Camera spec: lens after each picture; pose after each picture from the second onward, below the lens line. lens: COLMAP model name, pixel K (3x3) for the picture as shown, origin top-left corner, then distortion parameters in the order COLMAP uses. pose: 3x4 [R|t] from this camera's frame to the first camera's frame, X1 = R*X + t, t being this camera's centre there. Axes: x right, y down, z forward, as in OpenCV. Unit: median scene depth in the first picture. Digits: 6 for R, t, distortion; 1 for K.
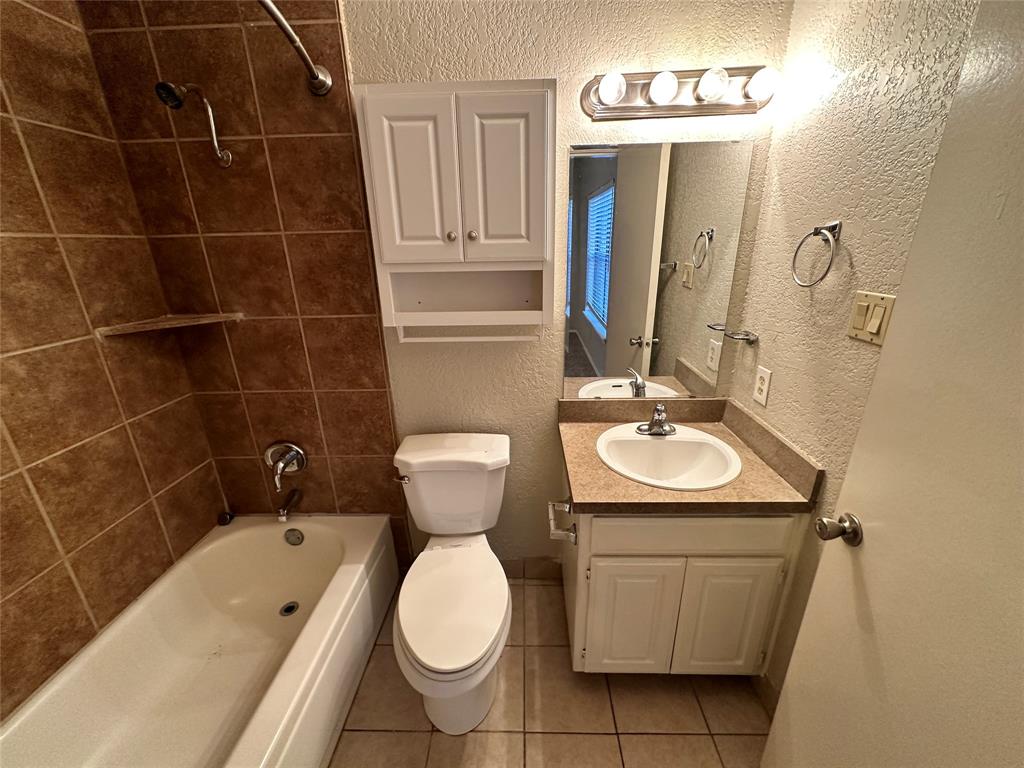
lens RADIAL K [[406.6, 0, 514.2], [0, 406.6, 382.6], [0, 0, 1]] dist [-0.002022, 0.000292]
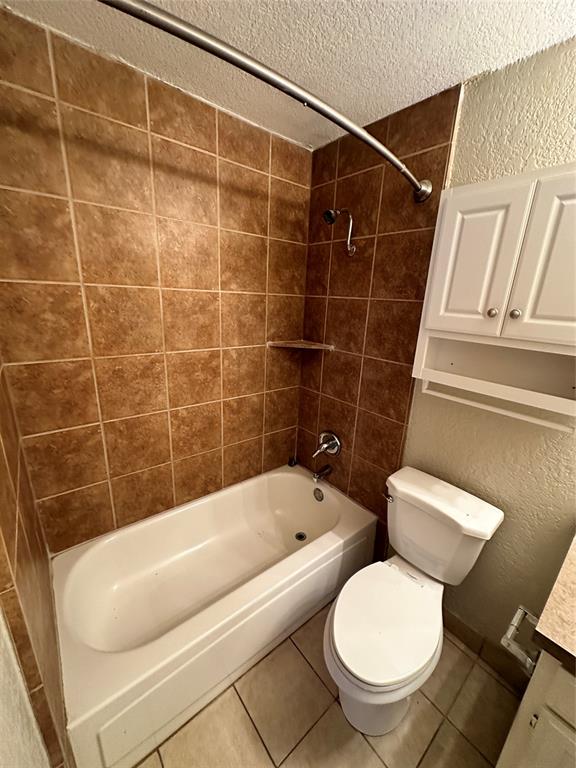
lens RADIAL K [[305.0, 0, 290.6], [0, 305.0, 385.4], [0, 0, 1]] dist [-0.002022, 0.000292]
pose [[0.651674, 0.263655, -0.711201, 0.108085], [-0.304770, 0.949641, 0.072789, -0.067114], [0.694577, 0.169318, 0.699210, 0.092577]]
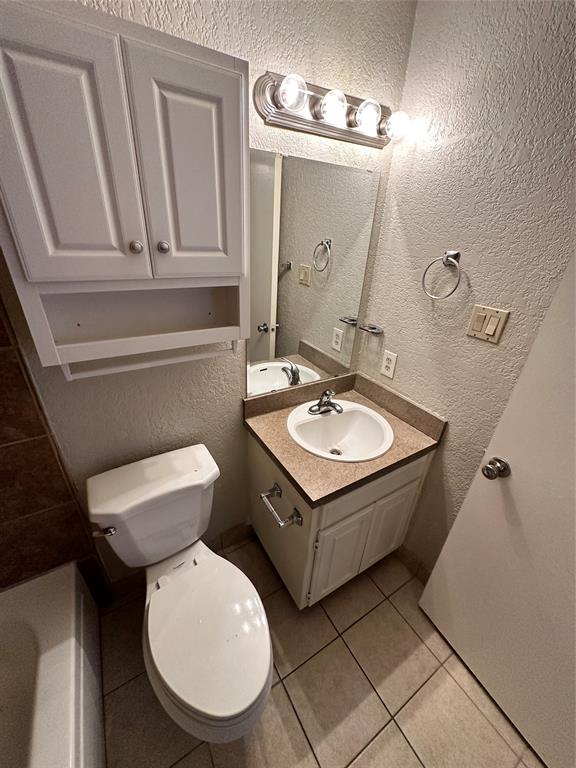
lens RADIAL K [[305.0, 0, 290.6], [0, 305.0, 385.4], [0, 0, 1]] dist [-0.002022, 0.000292]
pose [[0.837347, -0.194662, 0.510839, -0.230399], [0.116359, 0.976505, 0.181379, -0.152378], [-0.534144, -0.092437, 0.840325, 0.284464]]
